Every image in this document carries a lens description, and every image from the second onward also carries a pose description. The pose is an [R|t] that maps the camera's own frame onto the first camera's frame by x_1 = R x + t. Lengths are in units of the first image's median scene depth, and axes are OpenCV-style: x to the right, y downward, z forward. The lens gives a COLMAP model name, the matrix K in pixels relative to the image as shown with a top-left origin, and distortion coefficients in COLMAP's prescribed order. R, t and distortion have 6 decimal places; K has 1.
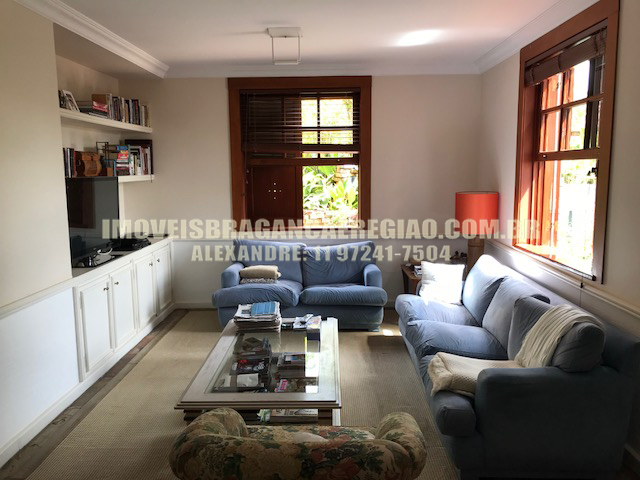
lens RADIAL K [[536.3, 0, 320.0], [0, 536.3, 240.0], [0, 0, 1]] dist [0.001612, 0.009789]
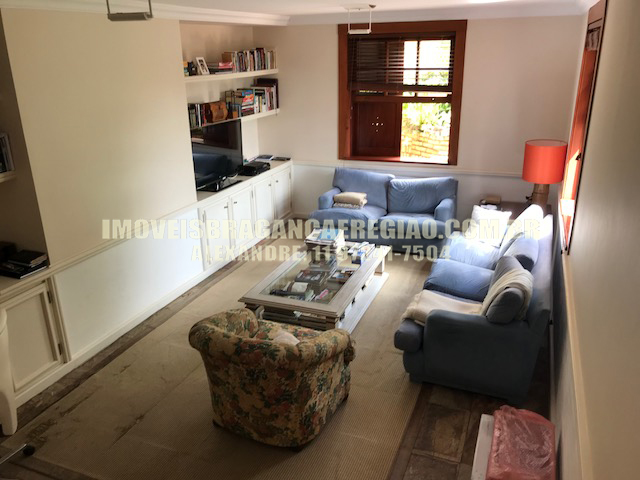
lens RADIAL K [[533.5, 0, 320.0], [0, 533.5, 240.0], [0, 0, 1]] dist [0.059625, 0.000189]
pose [[0.937684, 0.114367, -0.328129, 0.238739], [-0.042823, 0.975122, 0.217495, -0.111238], [0.344840, -0.189890, 0.919254, -0.165850]]
